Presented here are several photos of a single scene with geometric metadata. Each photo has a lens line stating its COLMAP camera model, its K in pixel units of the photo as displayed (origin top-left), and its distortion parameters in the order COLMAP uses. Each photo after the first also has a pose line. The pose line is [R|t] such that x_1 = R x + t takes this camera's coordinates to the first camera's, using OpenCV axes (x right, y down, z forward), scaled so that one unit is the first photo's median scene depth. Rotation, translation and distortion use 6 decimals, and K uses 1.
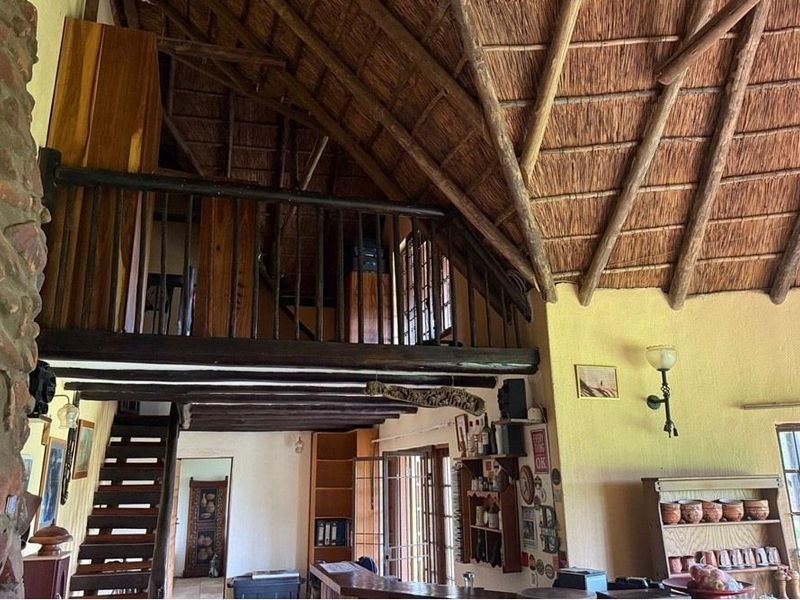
lens RADIAL K [[631.0, 0, 398.2], [0, 631.0, 297.4], [0, 0, 1]] dist [0.021439, -0.003971]
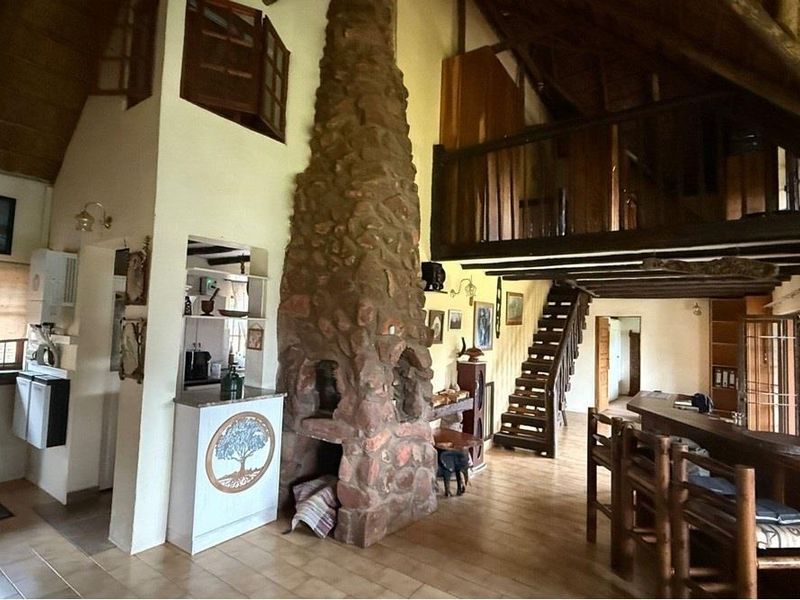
lens RADIAL K [[428.3, 0, 400.8], [0, 428.3, 298.3], [0, 0, 1]] dist [0.002621, 0.000681]
pose [[0.627723, -0.008871, -0.778386, 0.175909], [0.167505, 0.978050, 0.123936, 0.012654], [0.760201, -0.208182, 0.615431, 0.046283]]
